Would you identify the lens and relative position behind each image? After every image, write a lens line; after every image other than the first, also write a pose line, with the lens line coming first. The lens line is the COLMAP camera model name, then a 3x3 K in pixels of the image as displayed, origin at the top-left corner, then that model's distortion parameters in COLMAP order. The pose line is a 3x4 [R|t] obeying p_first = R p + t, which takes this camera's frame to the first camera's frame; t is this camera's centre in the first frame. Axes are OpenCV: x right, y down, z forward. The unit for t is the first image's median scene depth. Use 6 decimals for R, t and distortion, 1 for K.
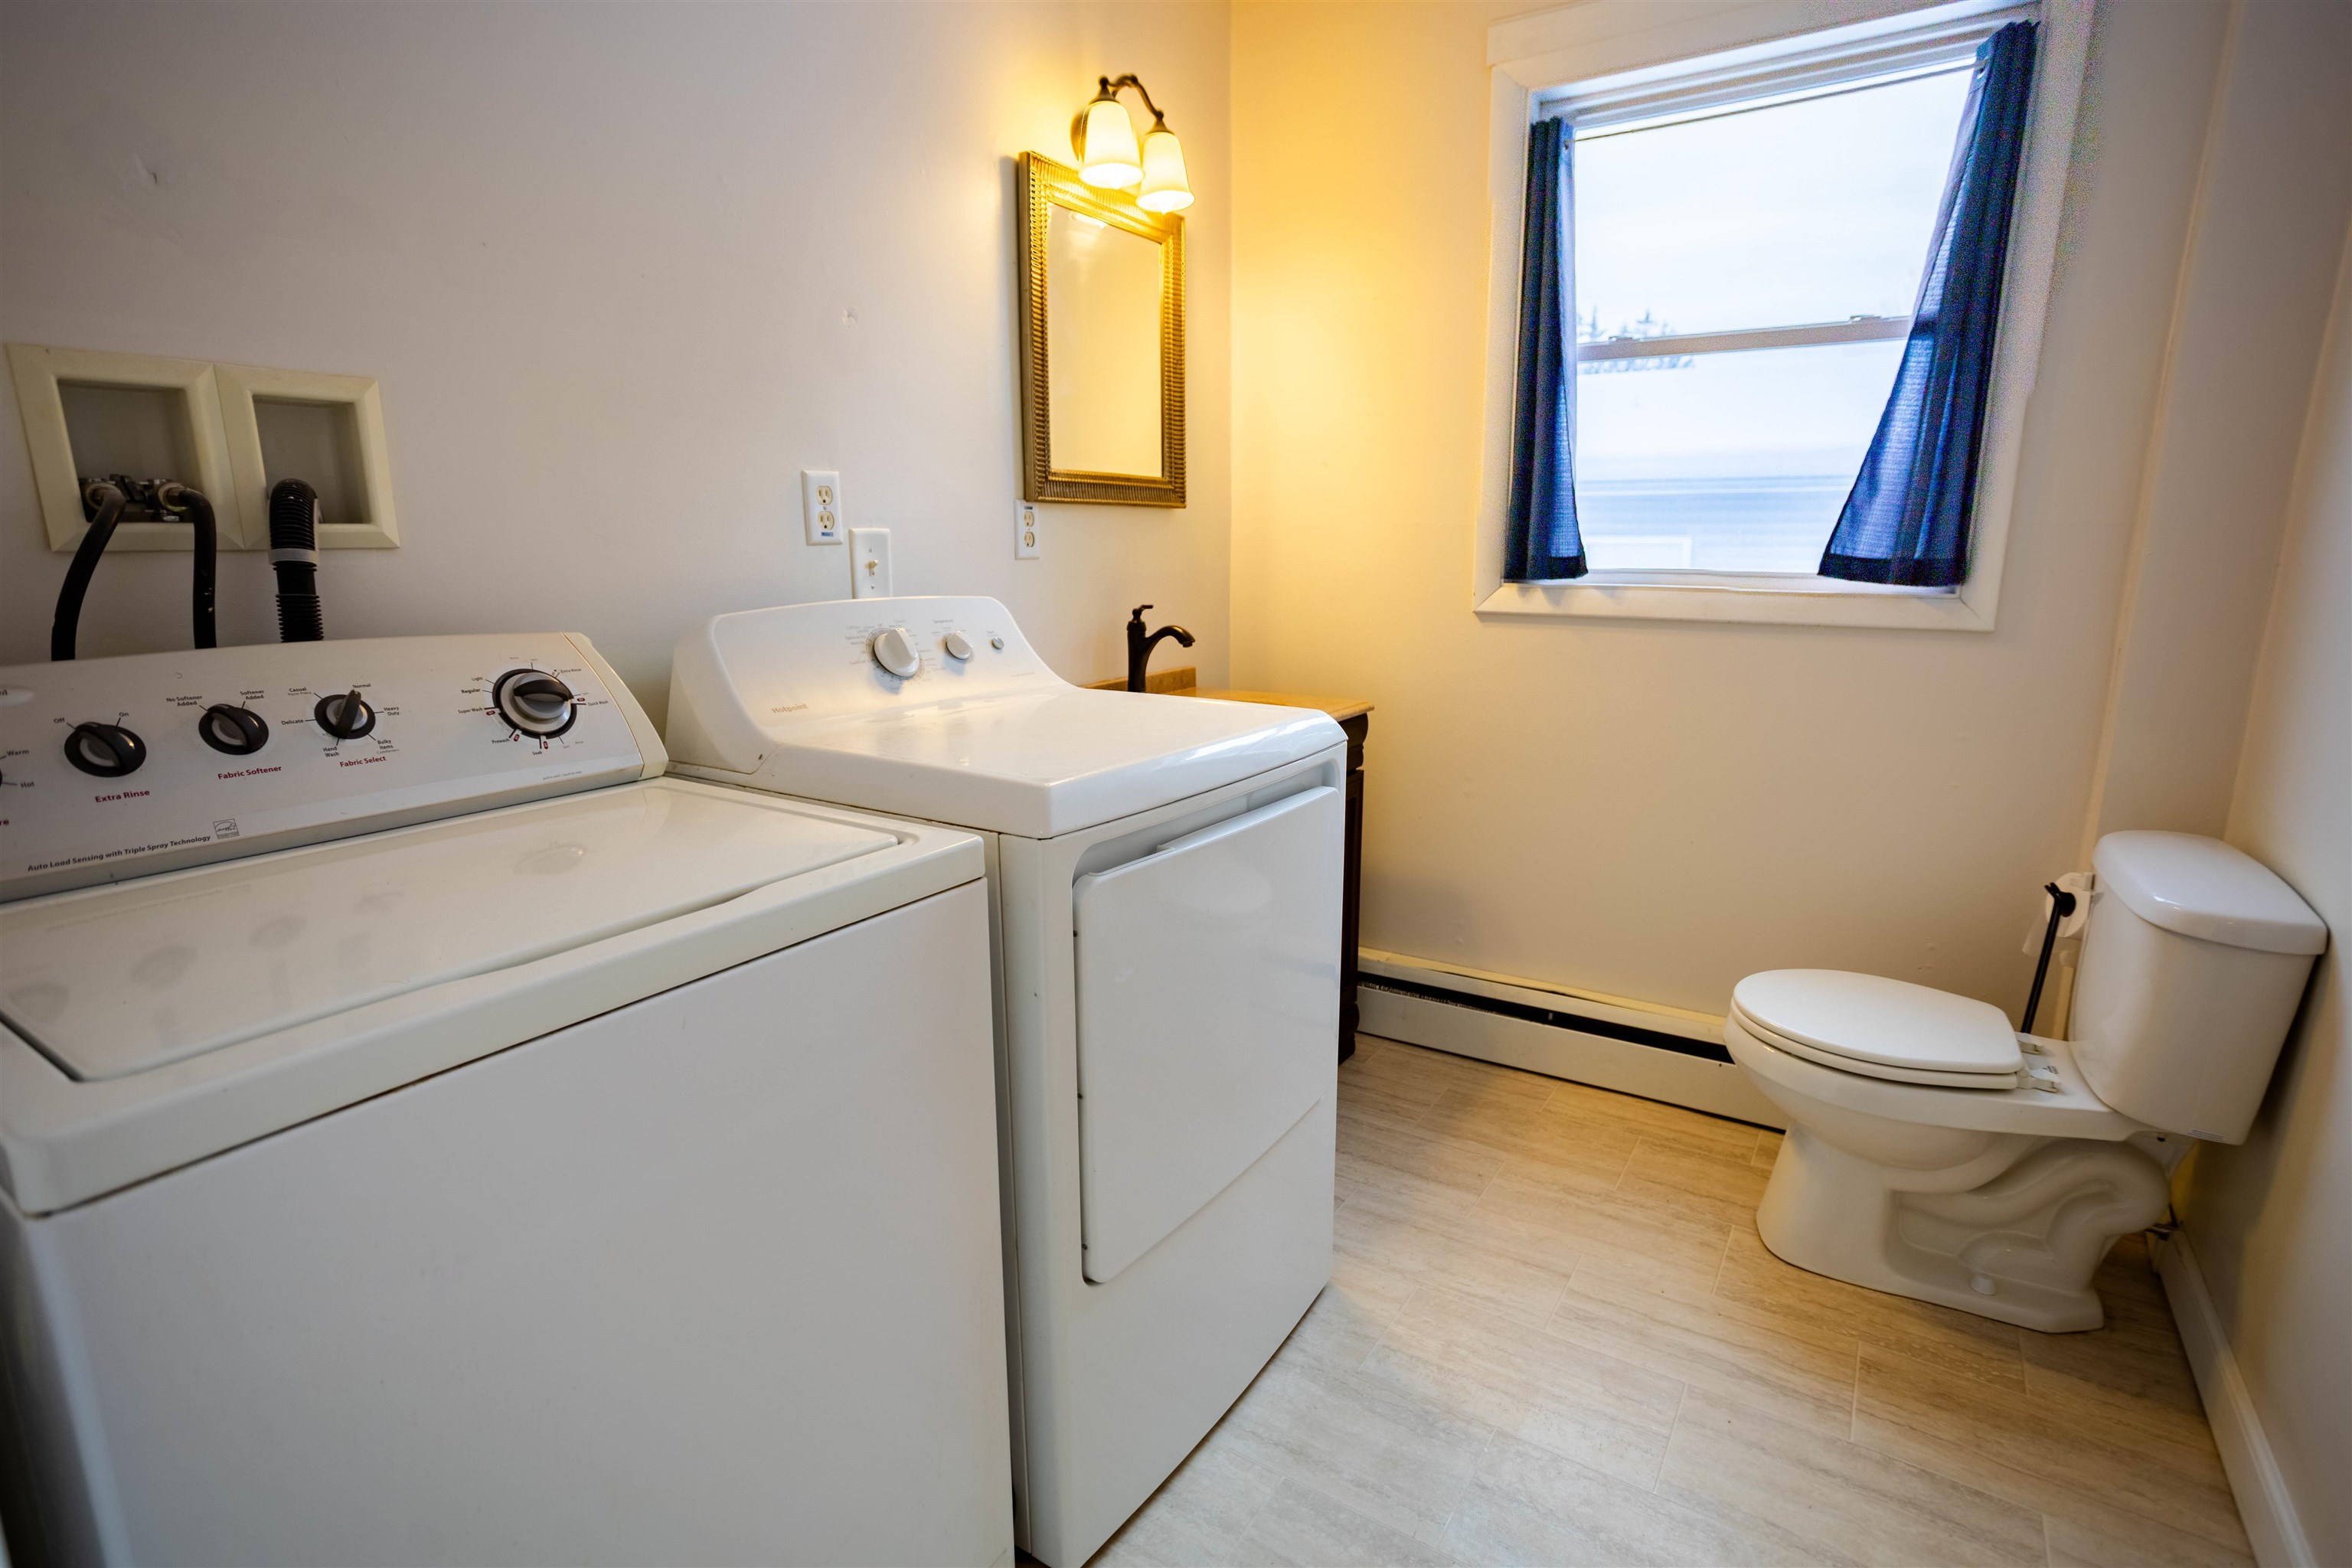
lens RADIAL K [[1136.4, 0, 1188.4], [0, 1136.4, 785.1], [0, 0, 1]] dist [-0.041648, 0.033488]
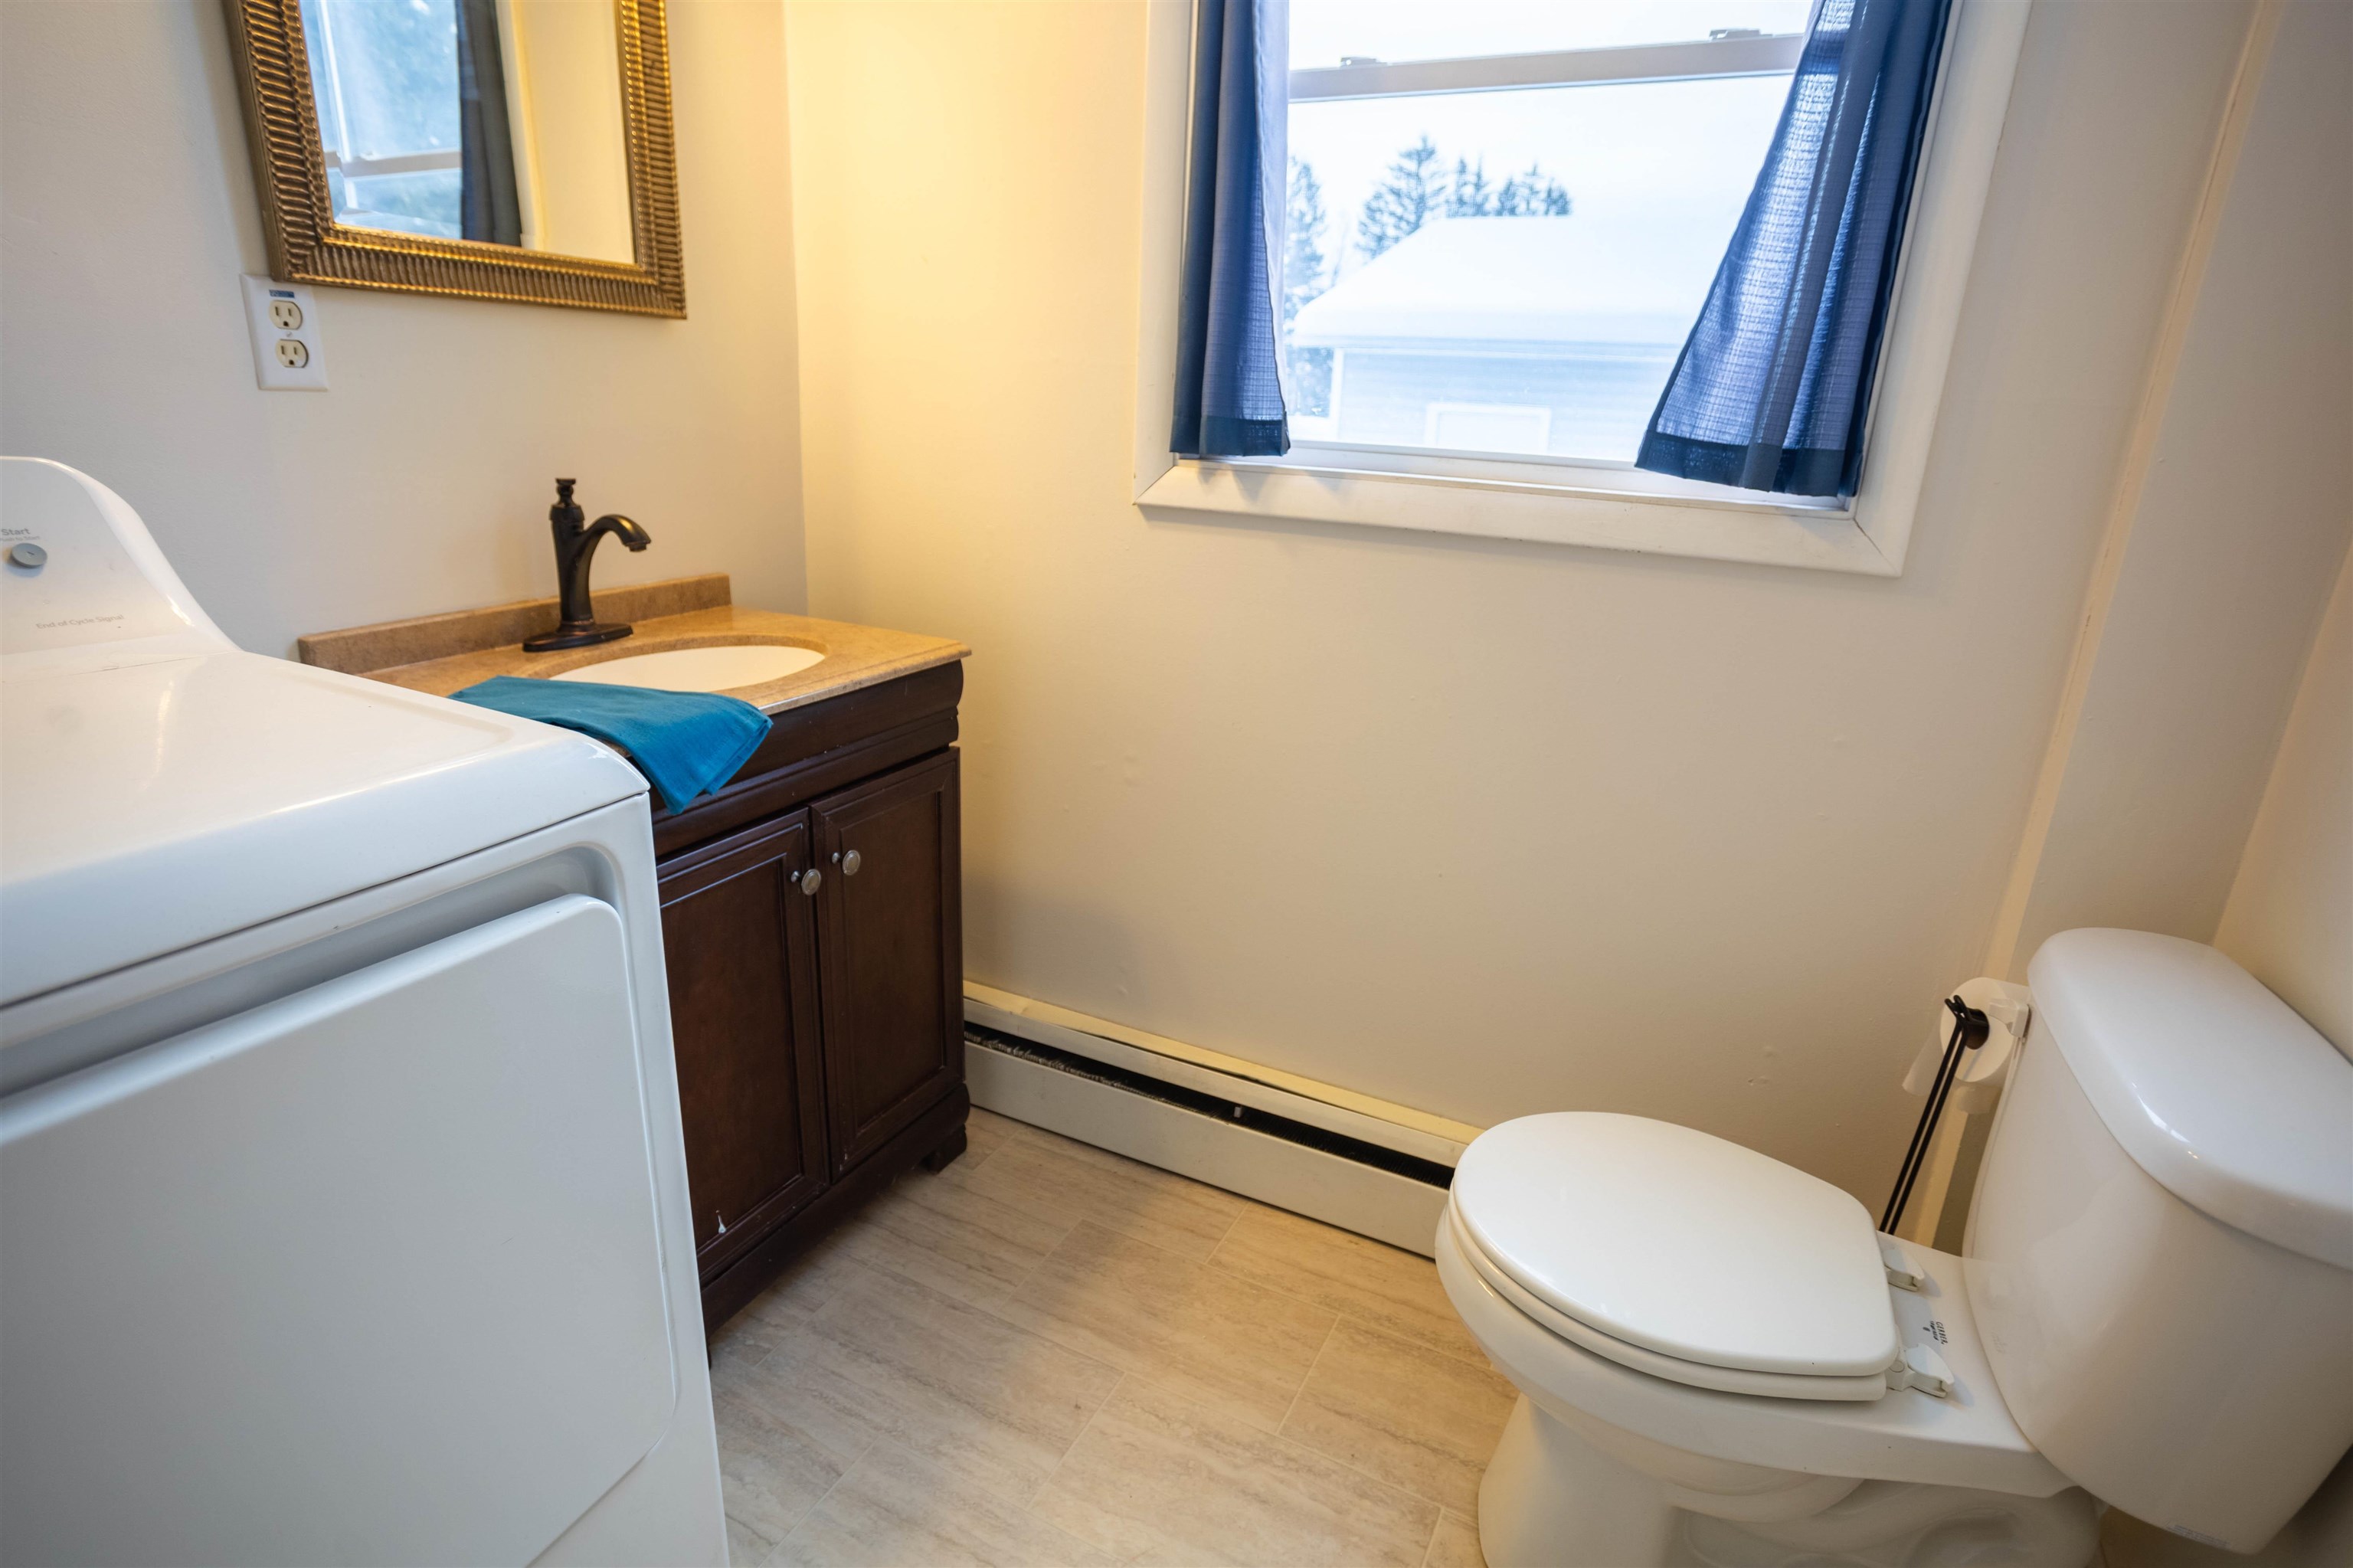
lens RADIAL K [[1204.0, 0, 1176.5], [0, 1204.0, 784.0], [0, 0, 1]] dist [-0.019721, 0.001493]
pose [[0.993384, 0.008078, 0.114555, 0.229036], [-0.019256, 0.995117, 0.096808, -0.070477], [-0.113214, -0.098374, 0.988689, 0.350982]]
